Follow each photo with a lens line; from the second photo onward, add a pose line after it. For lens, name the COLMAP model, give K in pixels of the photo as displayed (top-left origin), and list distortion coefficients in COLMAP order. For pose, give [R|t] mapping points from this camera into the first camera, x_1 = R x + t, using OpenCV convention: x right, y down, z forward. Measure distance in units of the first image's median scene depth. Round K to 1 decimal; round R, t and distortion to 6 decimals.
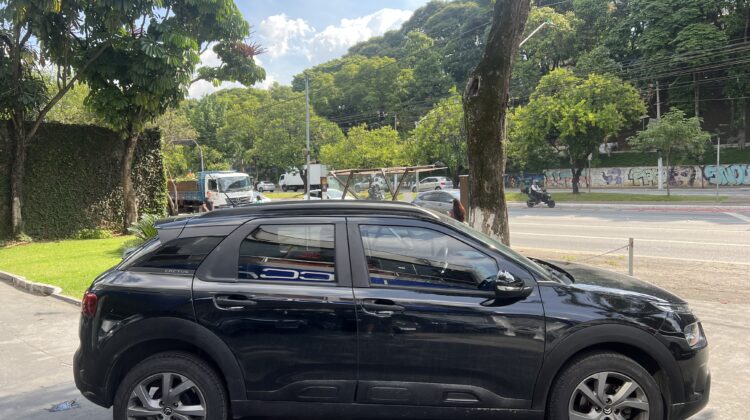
lens RADIAL K [[567.3, 0, 375.5], [0, 567.3, 209.0], [0, 0, 1]] dist [0.087116, -0.091172]
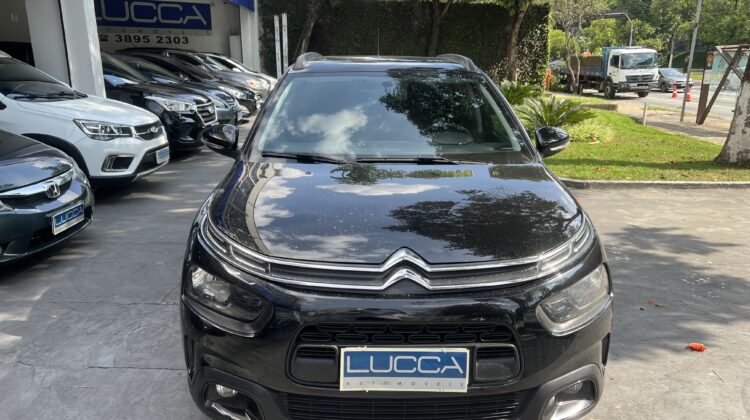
lens RADIAL K [[567.3, 0, 372.7], [0, 567.3, 208.7], [0, 0, 1]] dist [0.087116, -0.091172]
pose [[0.739020, 0.202021, -0.642680, 0.099775], [-0.066721, 0.971237, 0.228576, 0.006784], [0.670372, -0.126042, 0.731242, -0.050606]]
